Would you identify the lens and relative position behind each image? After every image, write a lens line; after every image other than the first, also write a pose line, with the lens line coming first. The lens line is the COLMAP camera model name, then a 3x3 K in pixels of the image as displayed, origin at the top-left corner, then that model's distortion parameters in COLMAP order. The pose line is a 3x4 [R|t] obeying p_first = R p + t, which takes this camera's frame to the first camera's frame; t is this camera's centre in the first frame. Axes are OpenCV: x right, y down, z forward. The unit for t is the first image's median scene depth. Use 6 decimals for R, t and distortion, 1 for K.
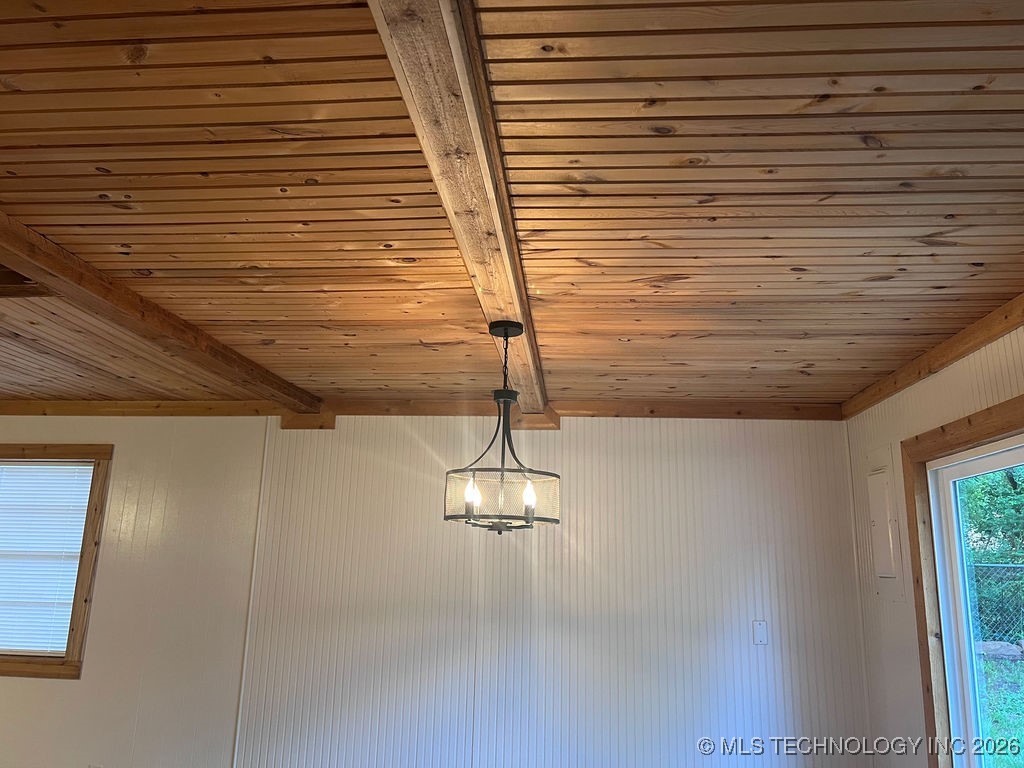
lens RADIAL K [[775.1, 0, 505.3], [0, 775.1, 389.7], [0, 0, 1]] dist [0.051059, -0.045055]
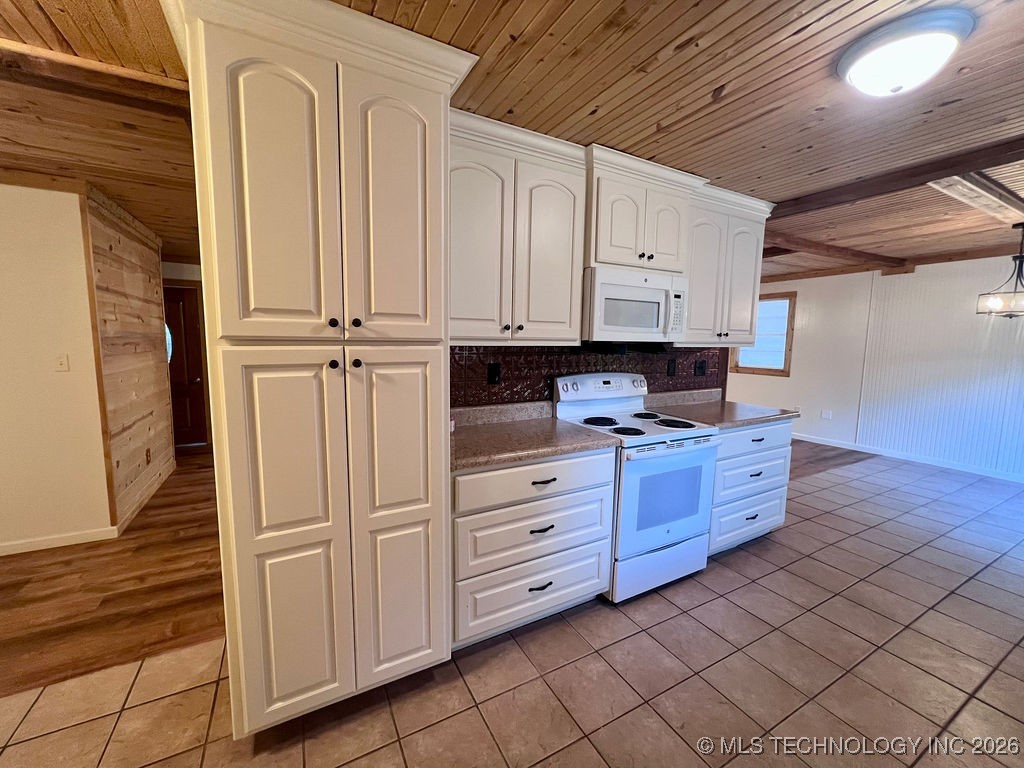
lens RADIAL K [[410.6, 0, 509.9], [0, 410.6, 383.0], [0, 0, 1]] dist [-0.003375, 0.000465]
pose [[0.557977, 0.072112, -0.826717, 0.172885], [0.188430, 0.959187, 0.210844, -0.166250], [0.808181, -0.273424, 0.521616, -0.883347]]
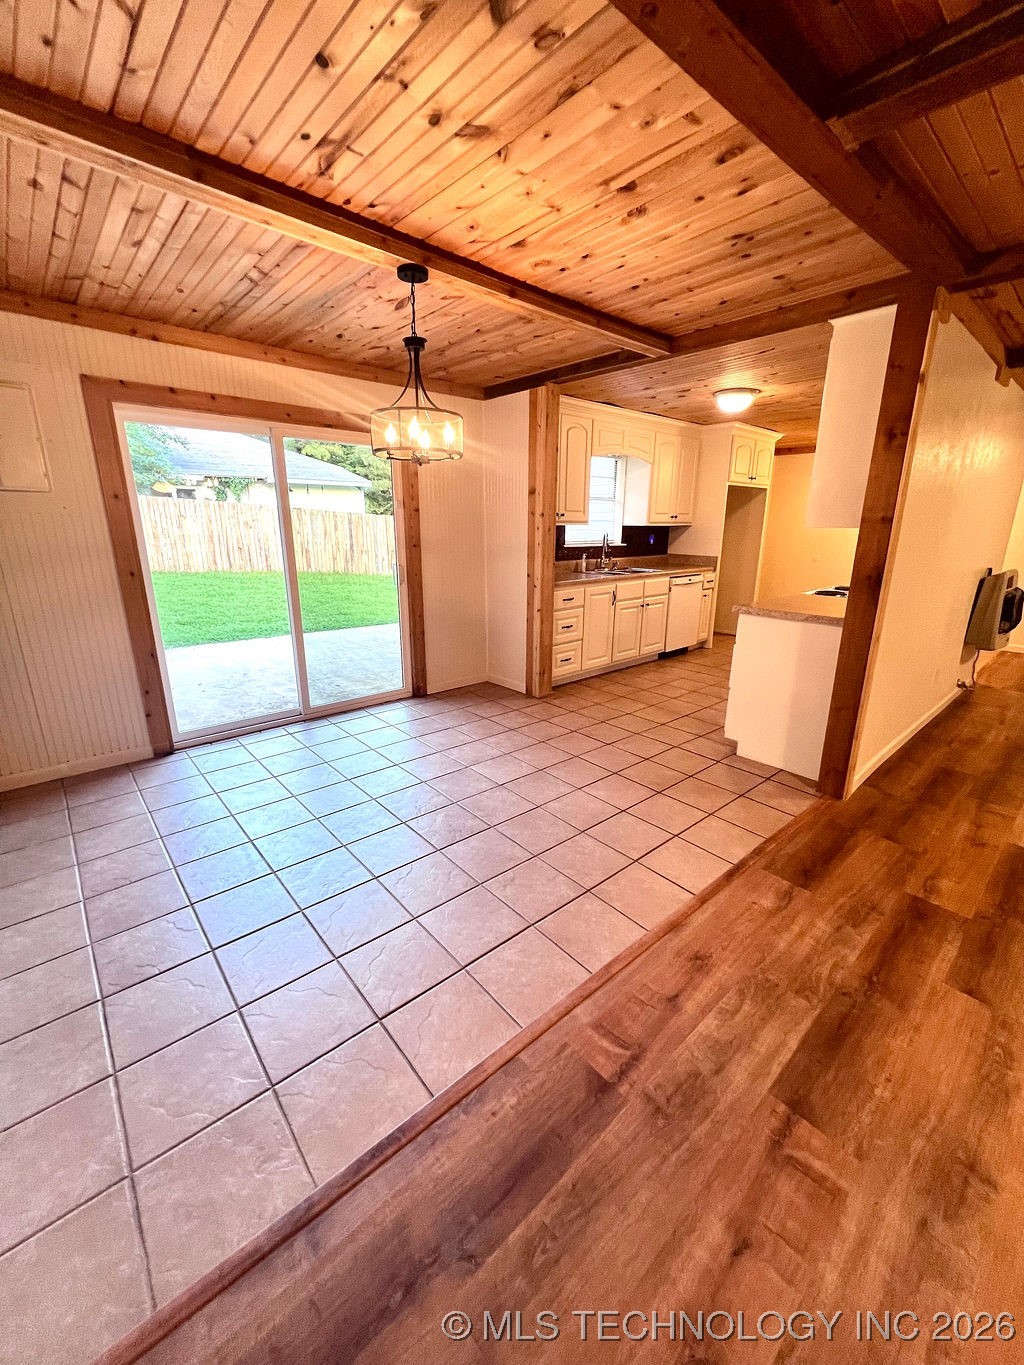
lens RADIAL K [[547.3, 0, 516.9], [0, 547.3, 679.3], [0, 0, 1]] dist [-0.003375, 0.000465]
pose [[-0.733321, -0.218045, 0.643969, -0.734527], [-0.177509, 0.975728, 0.128238, 0.358594], [-0.656300, -0.020271, -0.754227, 1.454837]]
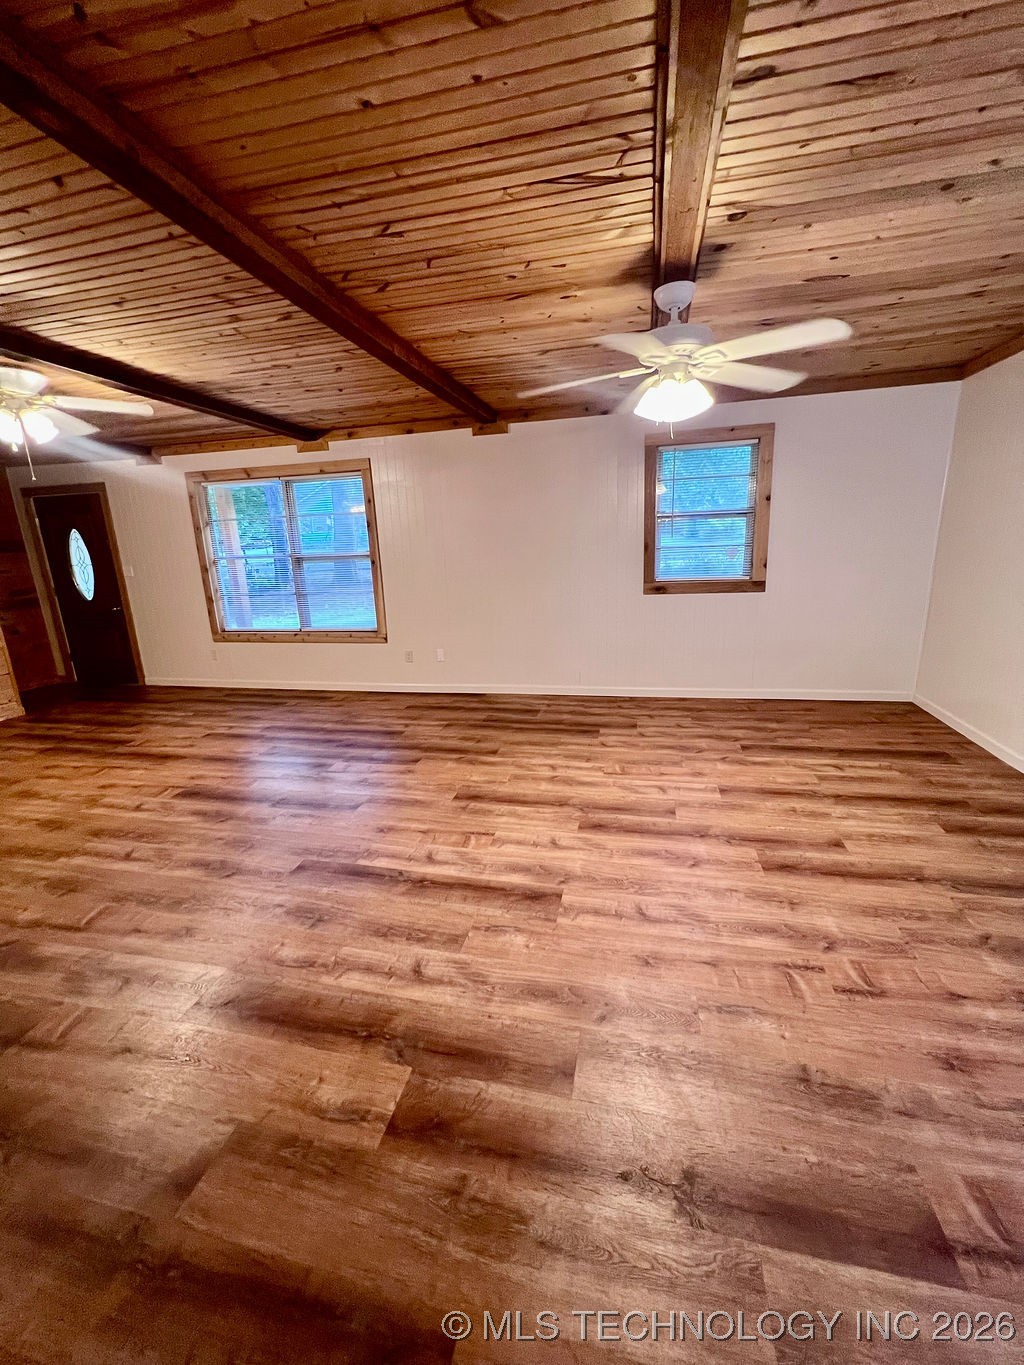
lens RADIAL K [[550.9, 0, 514.4], [0, 550.9, 681.2], [0, 0, 1]] dist [-0.002499, 0.001107]
pose [[-0.136753, 0.230066, -0.963519, -0.354951], [0.256660, 0.947671, 0.189854, 0.218017], [0.956778, -0.221334, -0.188646, 0.773313]]
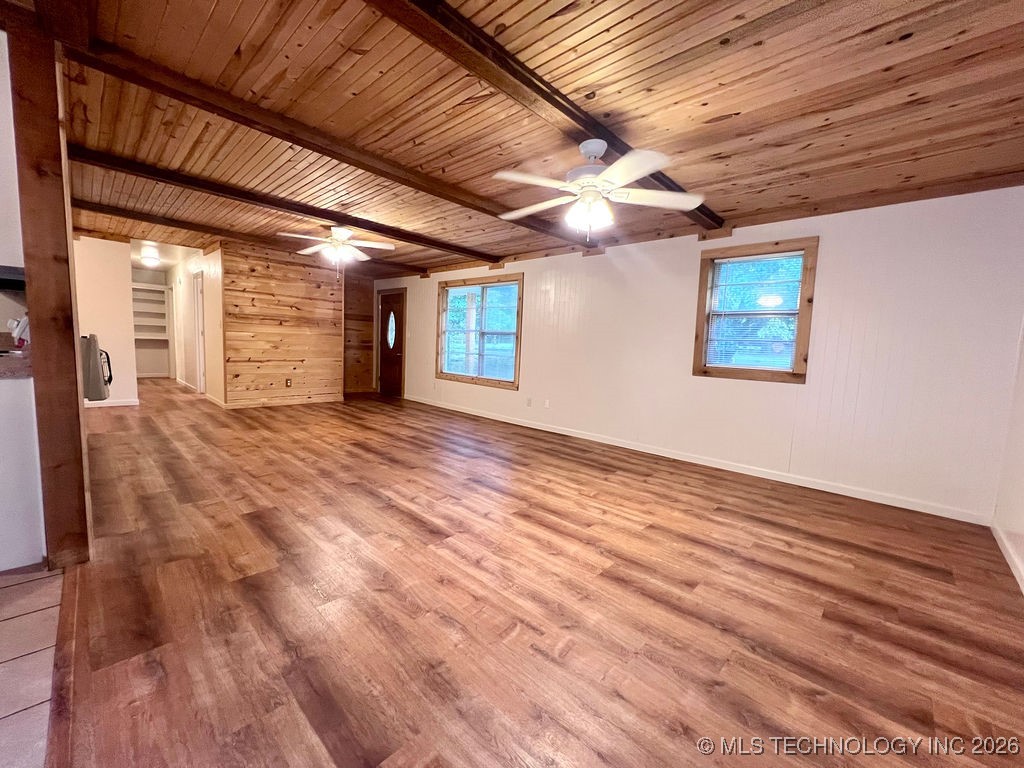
lens RADIAL K [[413.3, 0, 506.5], [0, 413.3, 381.8], [0, 0, 1]] dist [-0.002499, 0.001107]
pose [[-0.621595, 0.022839, -0.783006, -0.460913], [0.118489, 0.990815, -0.065163, 0.430148], [0.774326, -0.133282, -0.618592, 1.305440]]
